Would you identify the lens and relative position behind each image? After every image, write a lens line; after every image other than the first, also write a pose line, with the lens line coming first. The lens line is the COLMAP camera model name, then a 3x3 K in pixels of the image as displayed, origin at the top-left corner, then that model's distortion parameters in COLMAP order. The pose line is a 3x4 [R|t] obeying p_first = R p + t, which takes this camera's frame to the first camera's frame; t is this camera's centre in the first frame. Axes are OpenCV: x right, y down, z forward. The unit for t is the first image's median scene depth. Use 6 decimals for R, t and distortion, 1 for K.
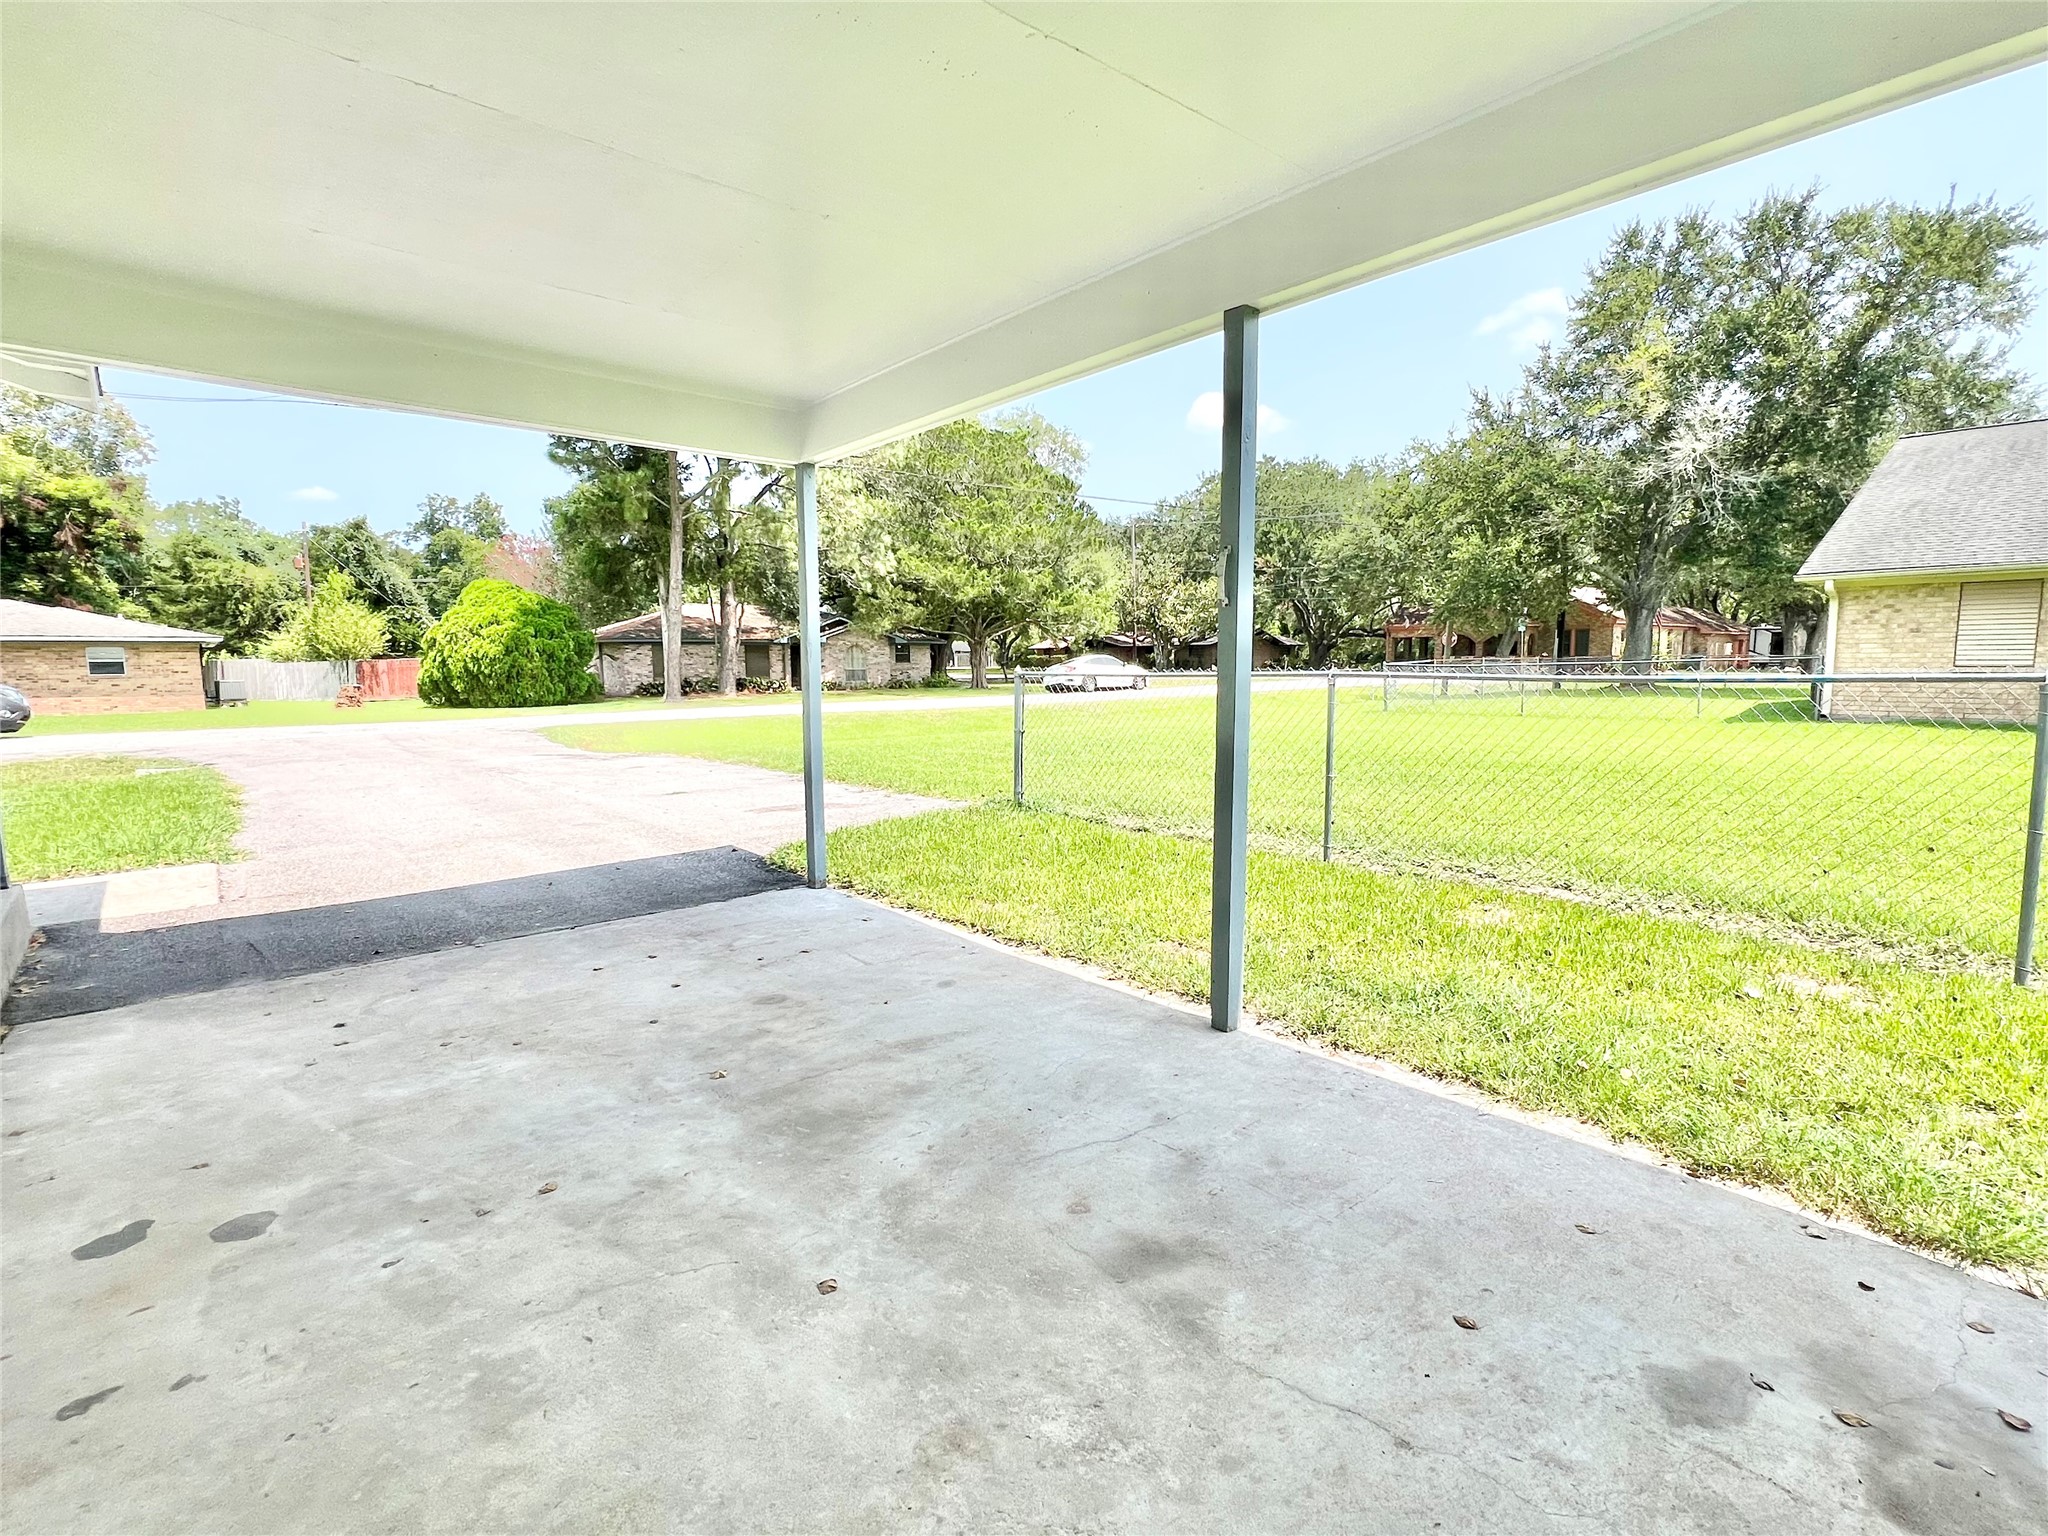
lens RADIAL K [[970.7, 0, 1016.3], [0, 970.7, 761.1], [0, 0, 1]] dist [0.002962, 0.000054]
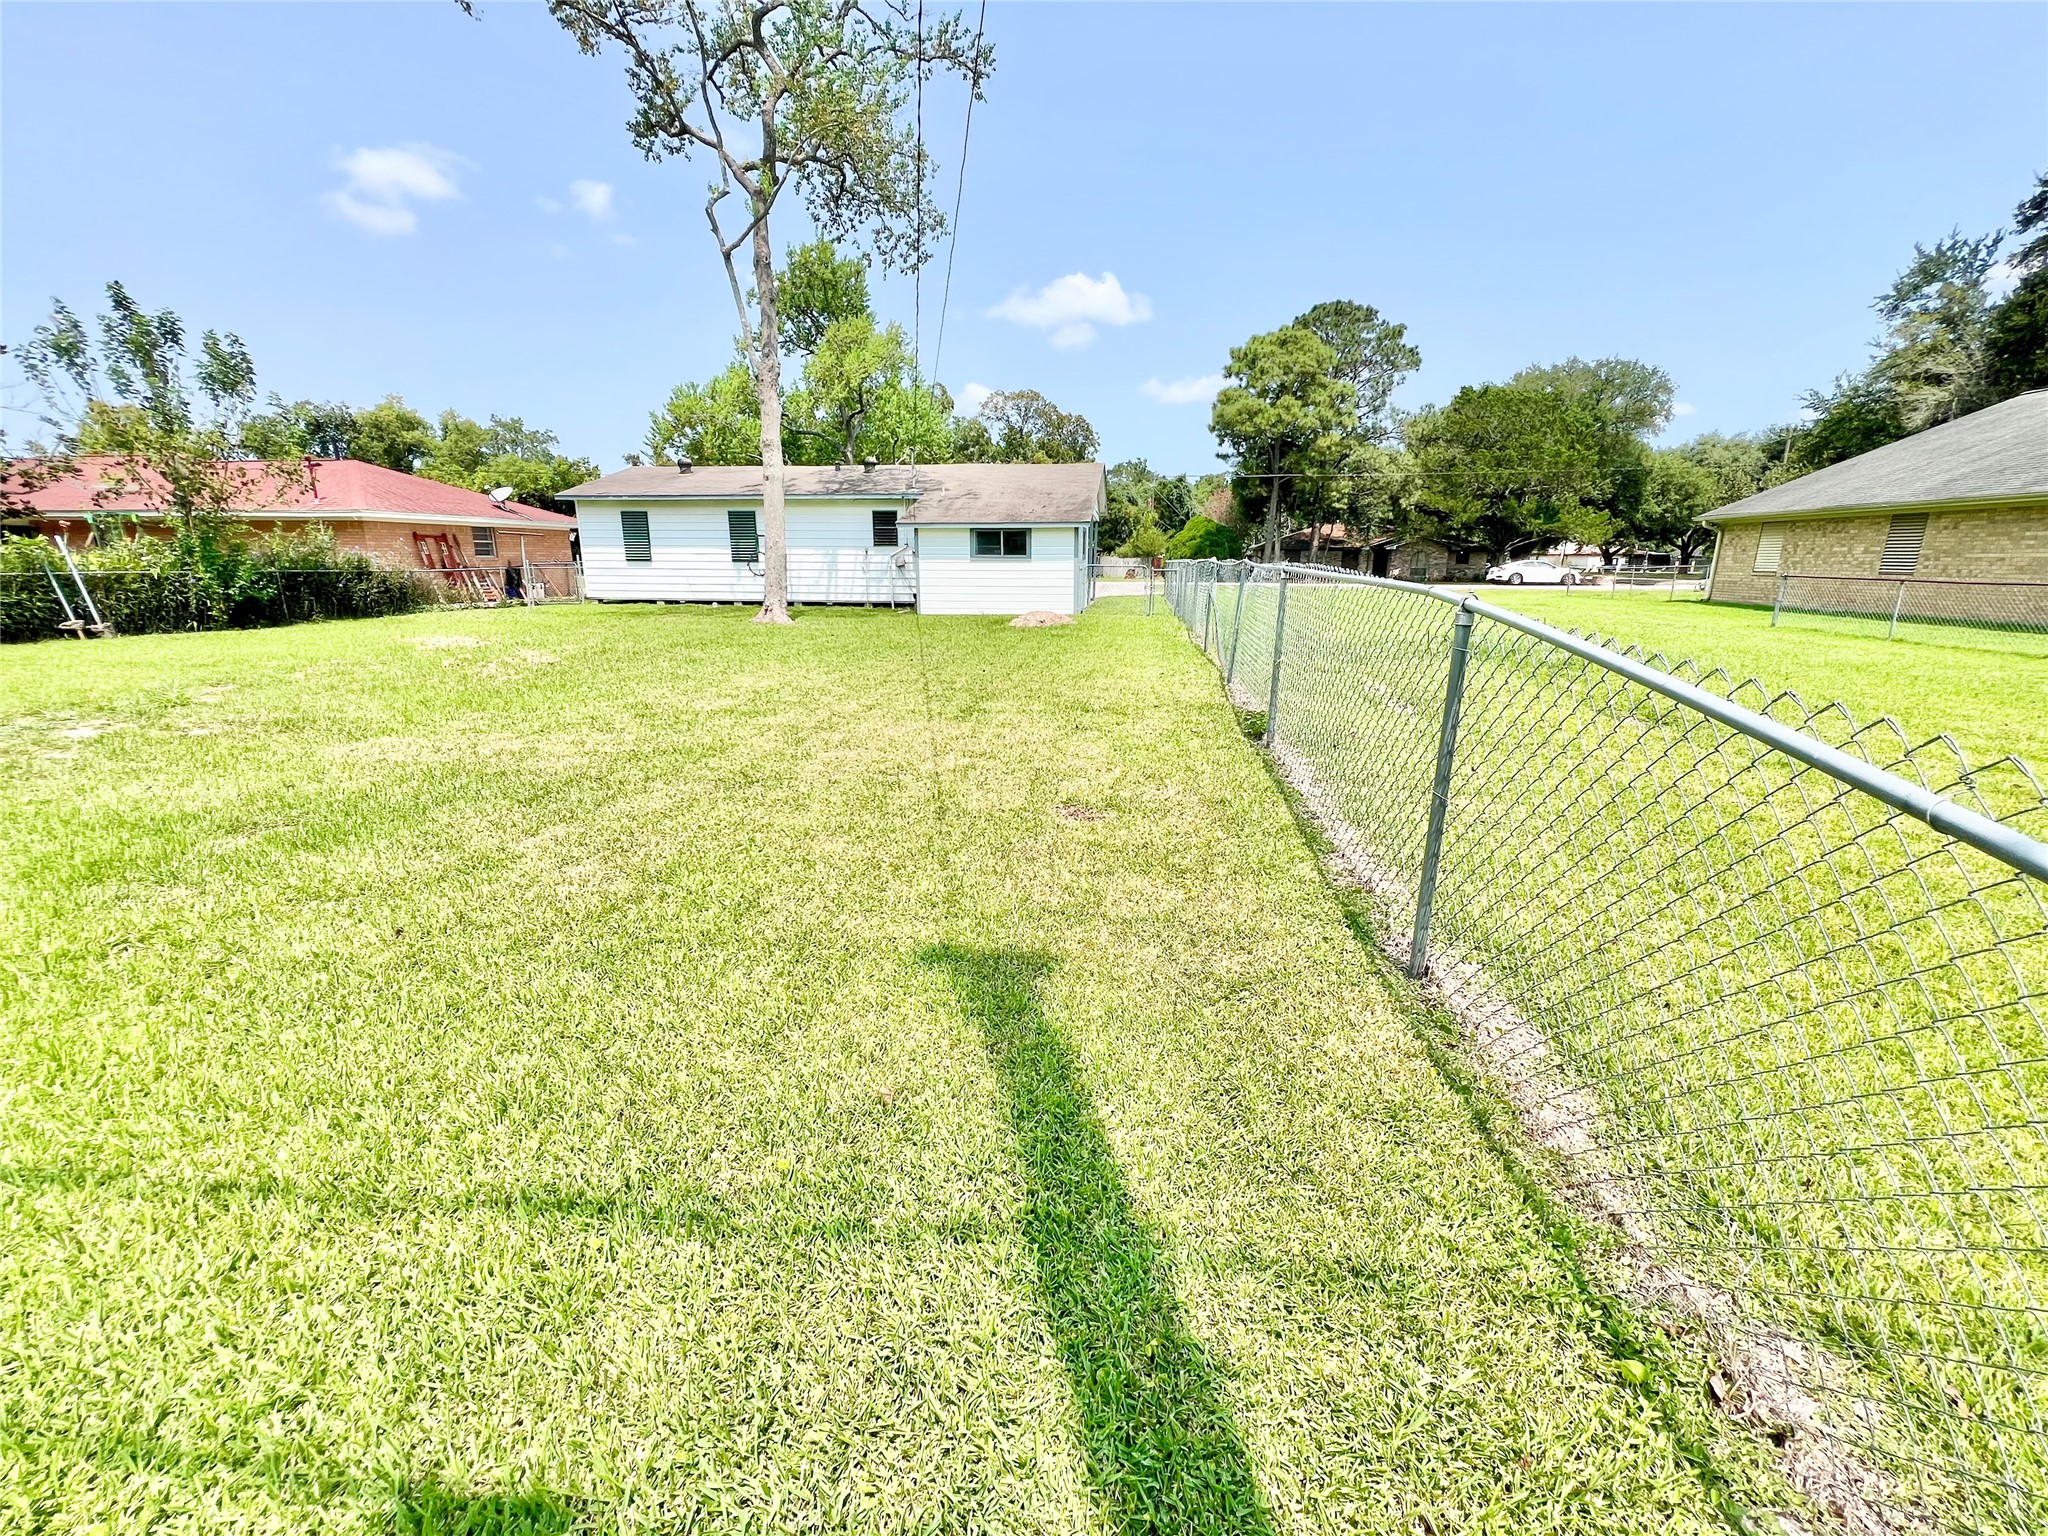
lens RADIAL K [[824.4, 0, 1029.3], [0, 824.4, 764.0], [0, 0, 1]] dist [-0.001726, 0.000076]
pose [[0.672651, 0.192088, -0.714593, 0.510144], [-0.090896, 0.979854, 0.177831, 0.038829], [0.734356, -0.054665, 0.676560, -0.402257]]
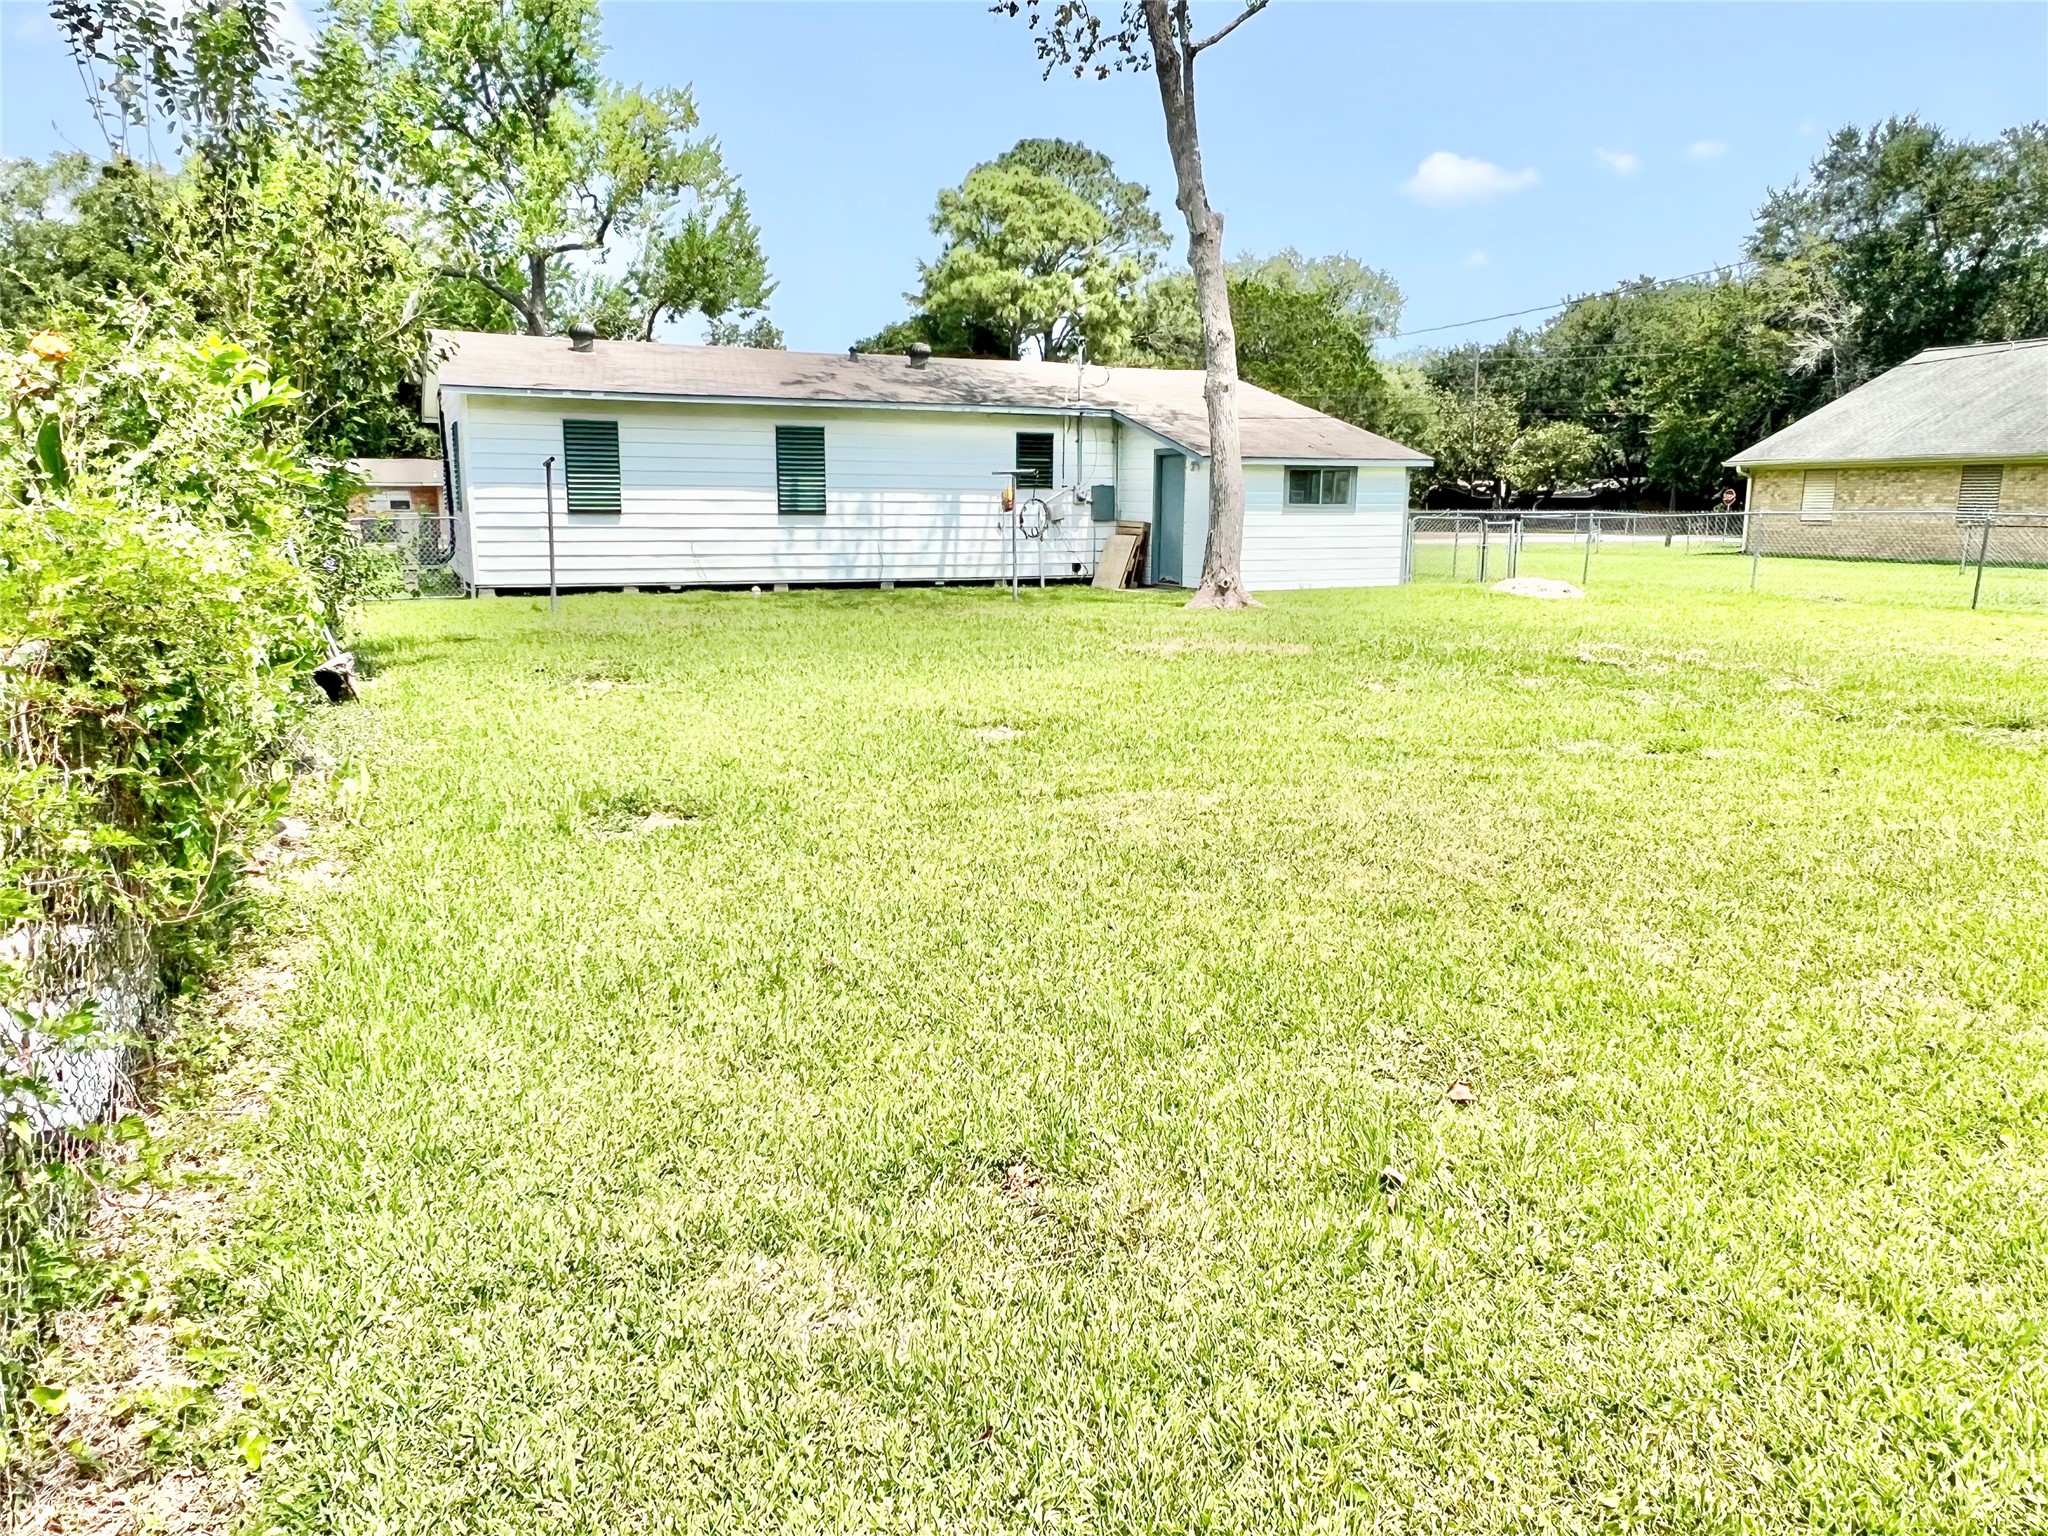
lens RADIAL K [[1405.3, 0, 1010.2], [0, 1405.3, 784.7], [0, 0, 1]] dist [-0.005294, 0.002290]
pose [[0.961606, 0.066943, -0.266145, 0.145533], [-0.043239, 0.994637, 0.093952, 0.074510], [0.271007, -0.078837, 0.959343, -0.696341]]
